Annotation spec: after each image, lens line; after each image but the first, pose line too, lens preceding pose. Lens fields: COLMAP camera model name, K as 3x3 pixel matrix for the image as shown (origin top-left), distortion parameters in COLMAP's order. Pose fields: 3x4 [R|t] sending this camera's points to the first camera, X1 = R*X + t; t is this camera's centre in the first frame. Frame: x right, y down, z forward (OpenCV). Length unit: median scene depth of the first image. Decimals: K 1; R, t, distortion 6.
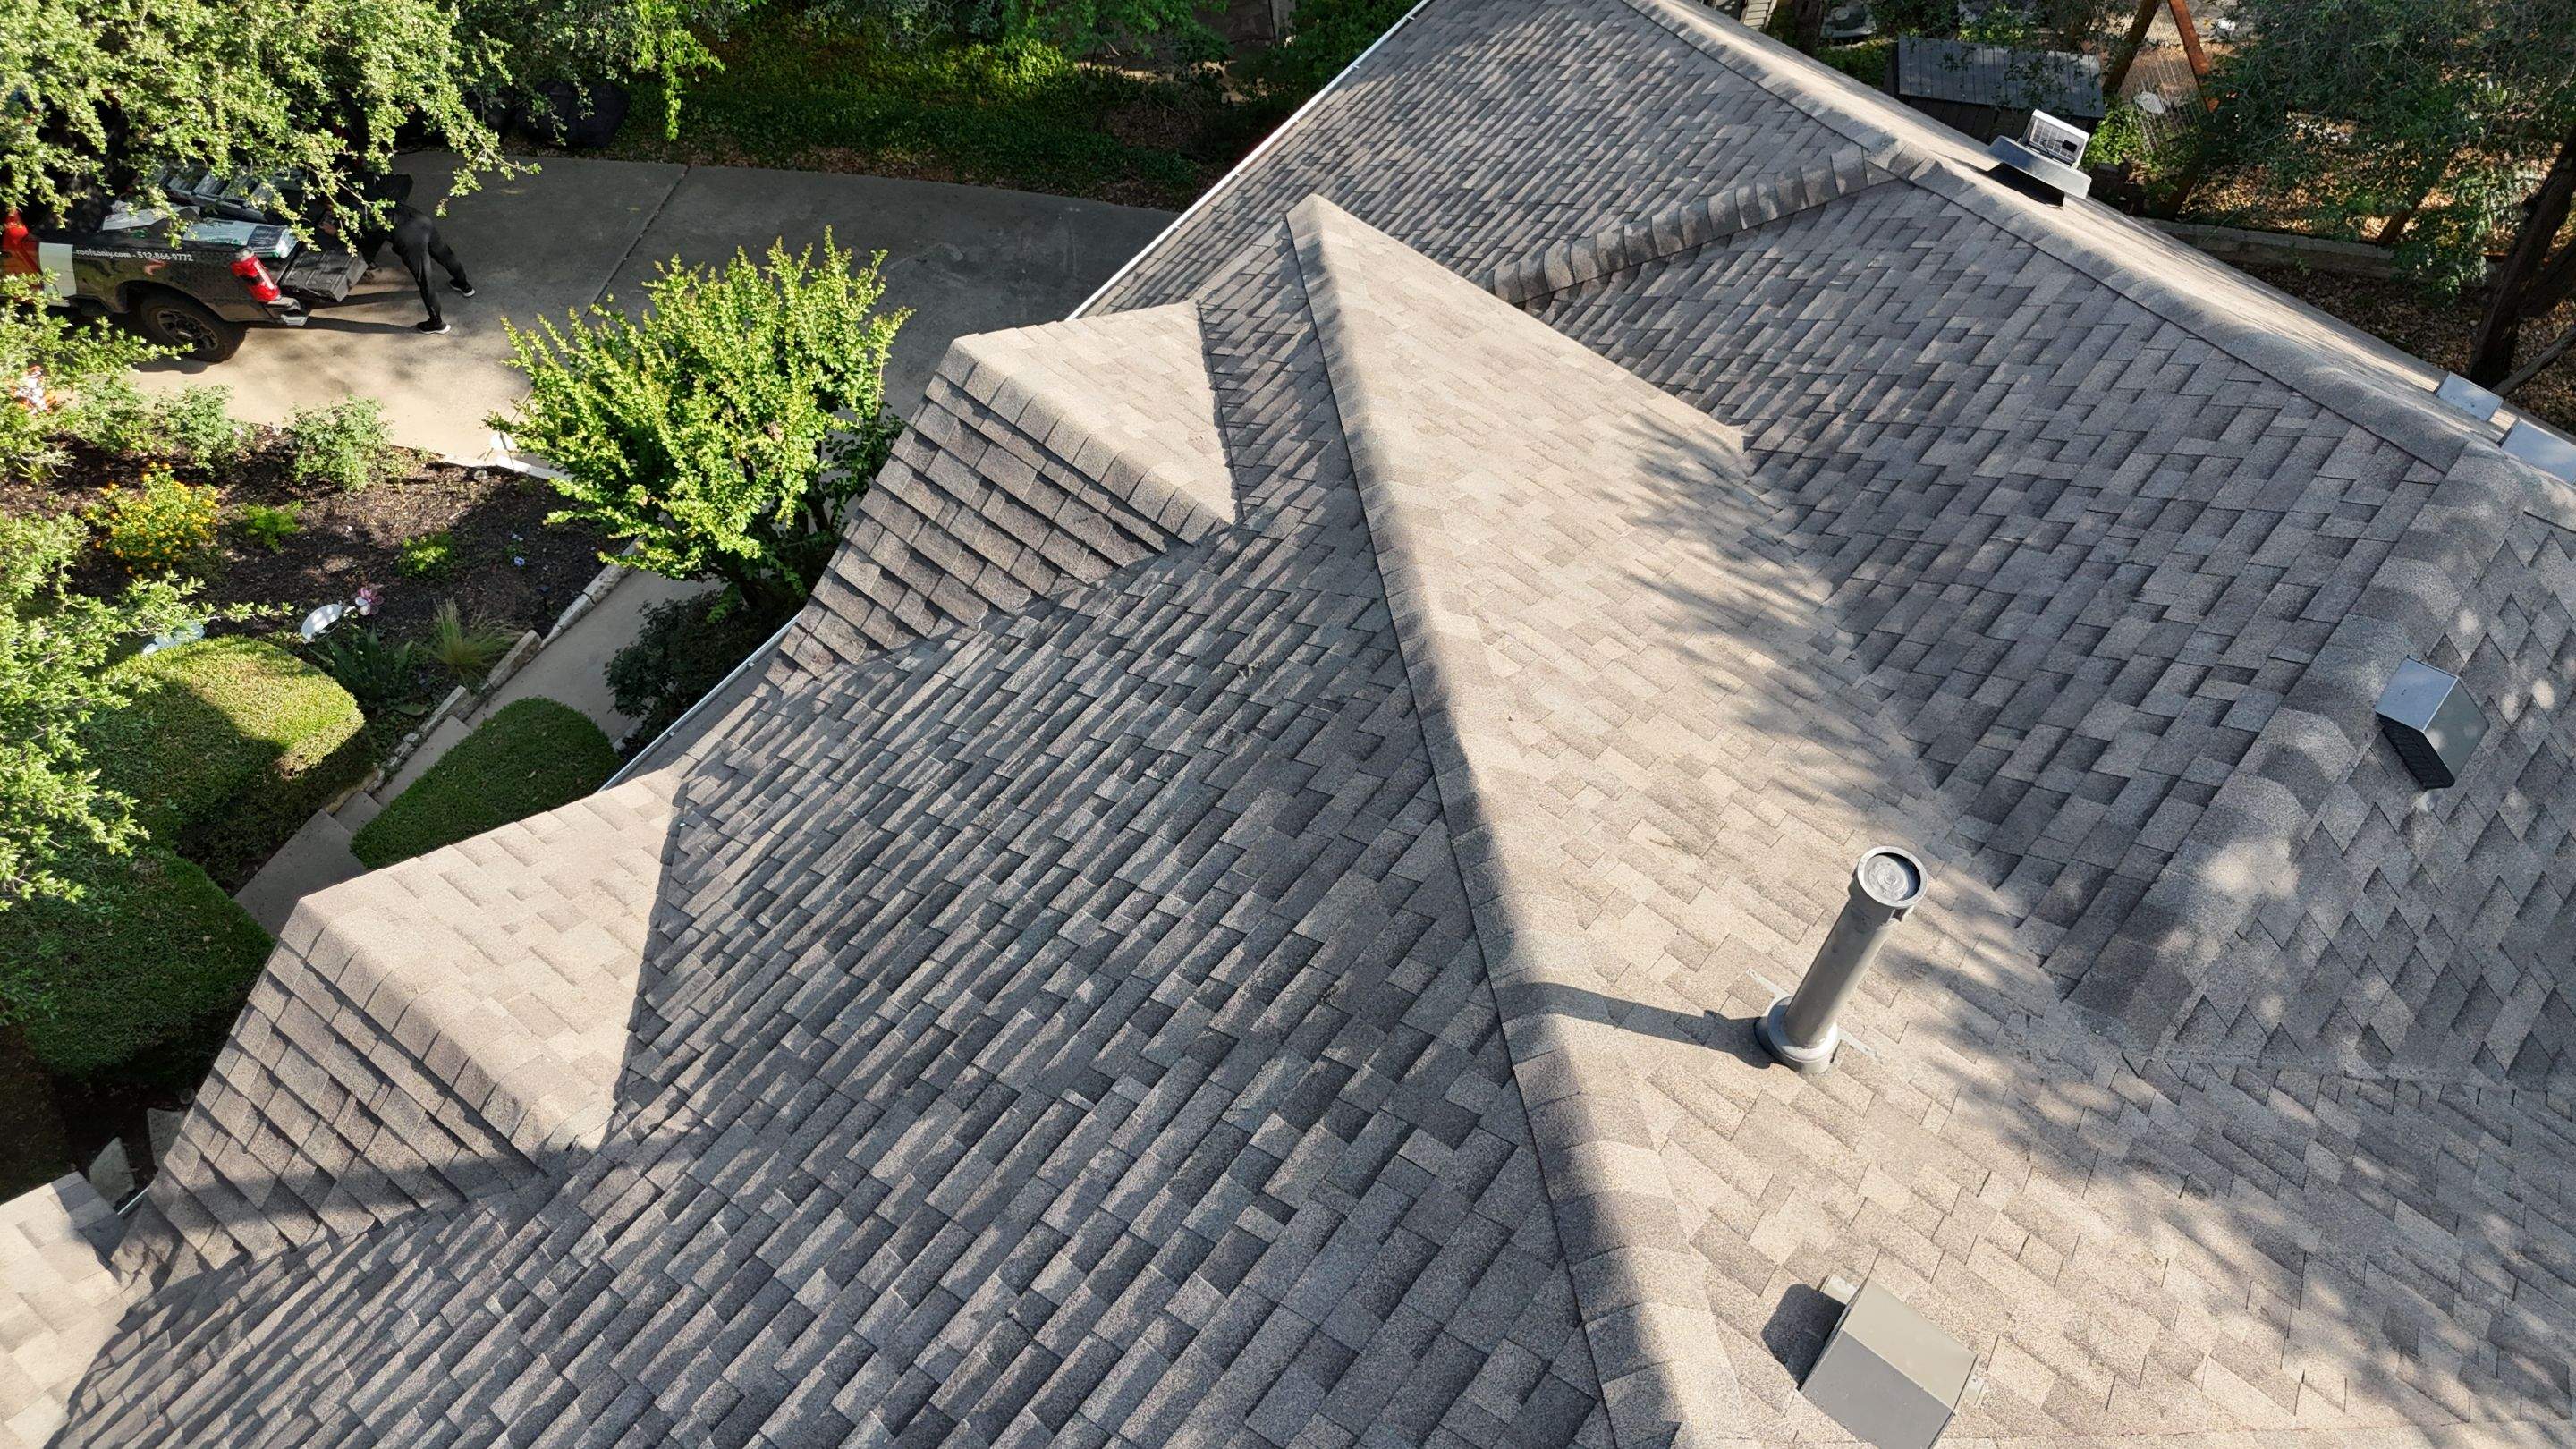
lens RADIAL K [[1905.3, 0, 1291.8], [0, 1905.3, 716.3], [0, 0, 1]] dist [0.066794, -0.062634]
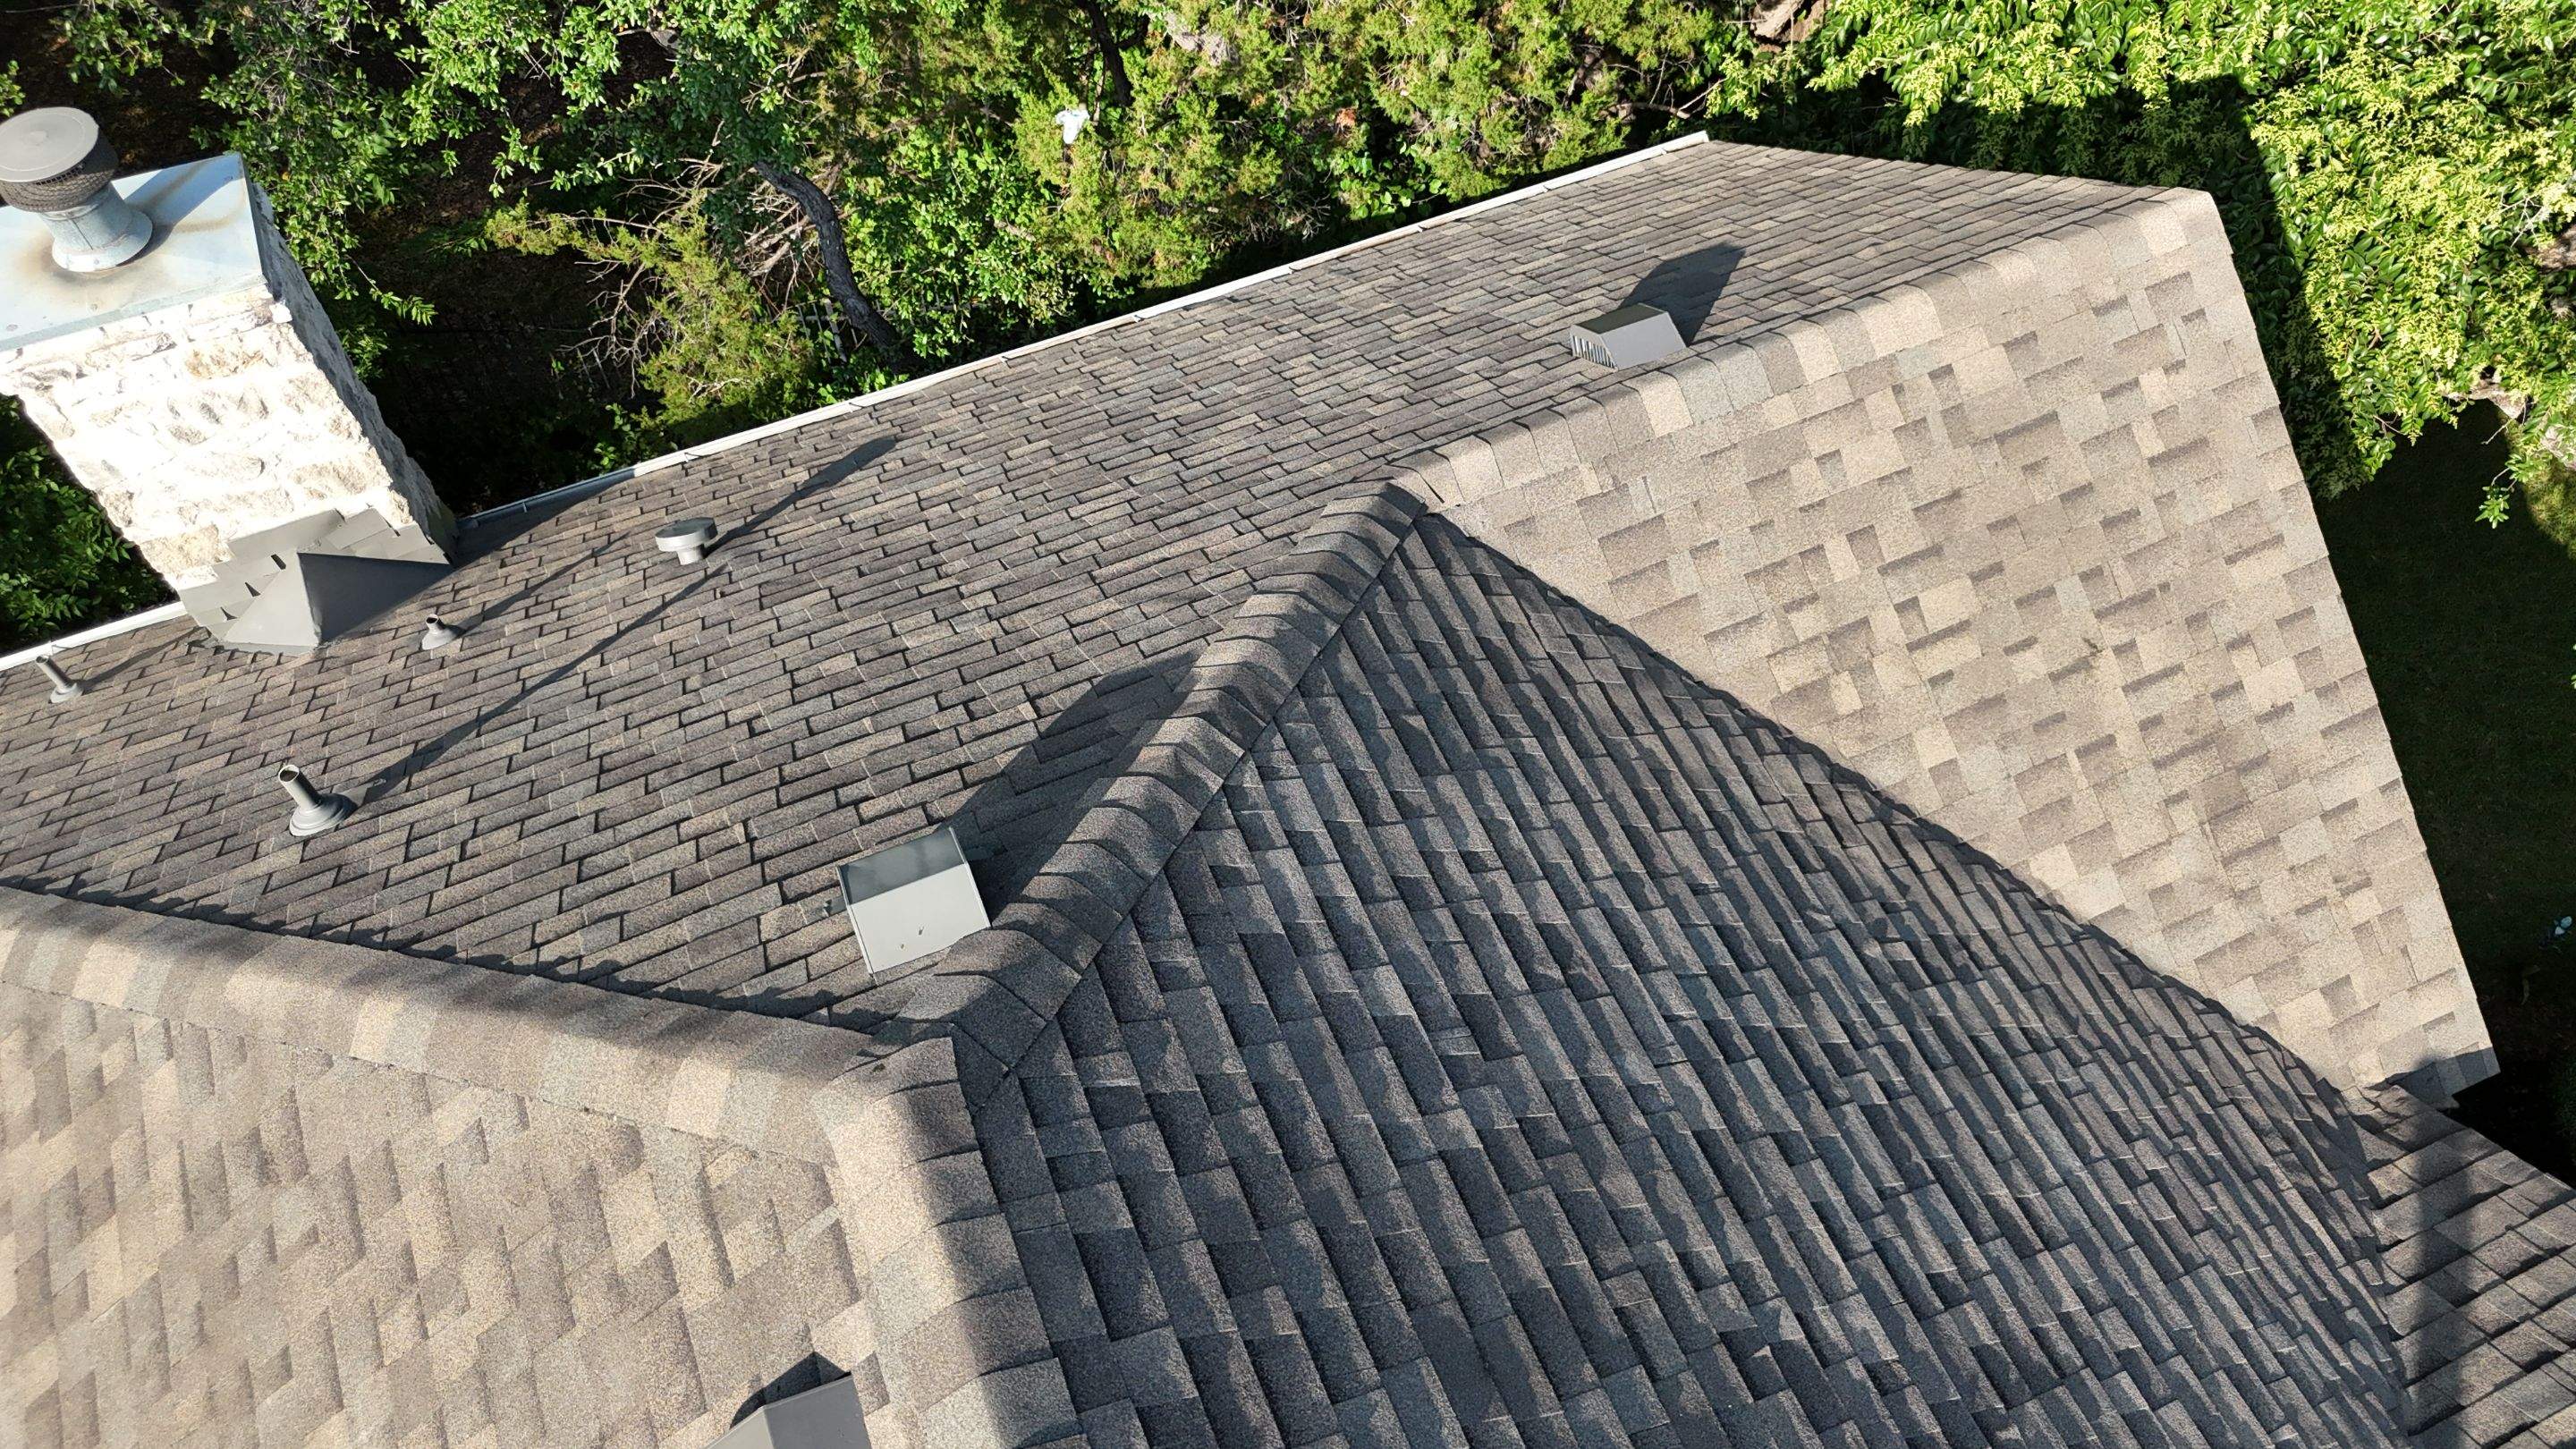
lens RADIAL K [[1905.3, 0, 1290.9], [0, 1905.3, 719.9], [0, 0, 1]] dist [0.066794, -0.062634]
pose [[-0.462585, 0.745977, -0.479096, -0.016038], [-0.759217, -0.054256, 0.648572, 0.081095], [0.457826, 0.663758, 0.591457, 0.037334]]
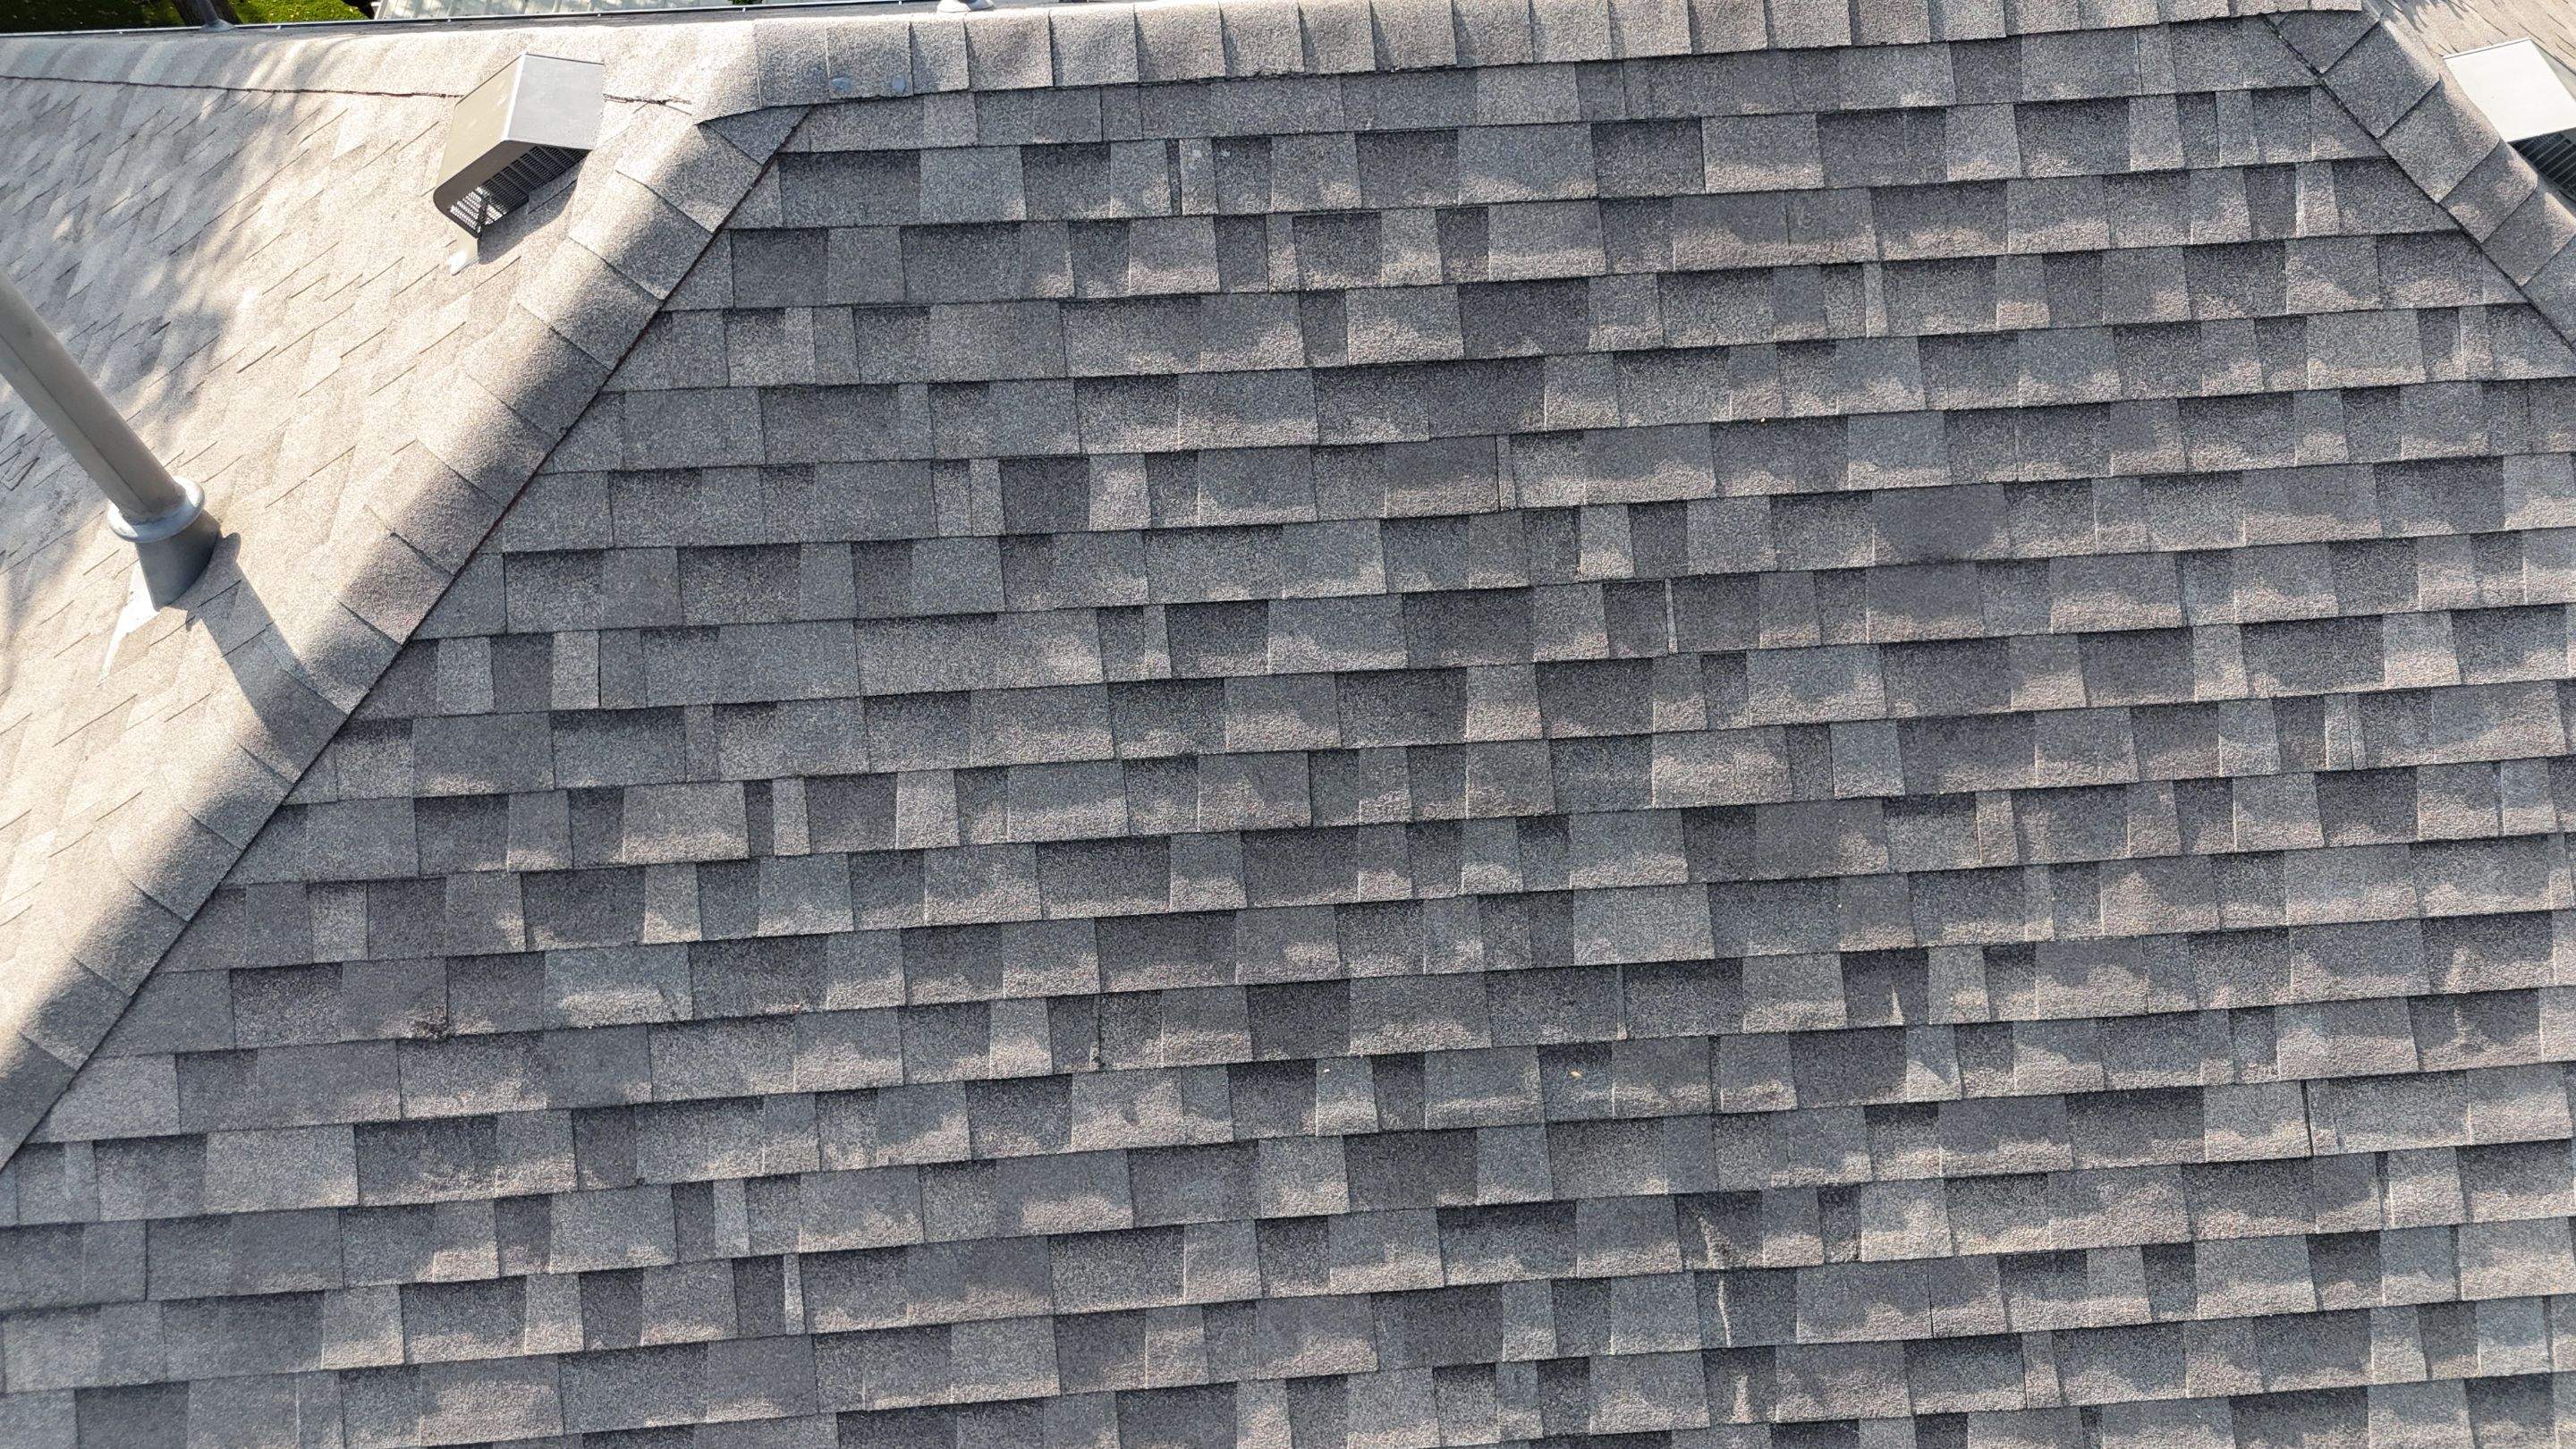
lens RADIAL K [[1905.3, 0, 1315.2], [0, 1905.3, 716.0], [0, 0, 1]] dist [0.066794, -0.062634]
pose [[-0.691699, -0.585372, 0.422956, -0.310385], [0.624749, -0.191229, 0.757047, -0.108340], [-0.362273, 0.787890, 0.497983, 0.377557]]
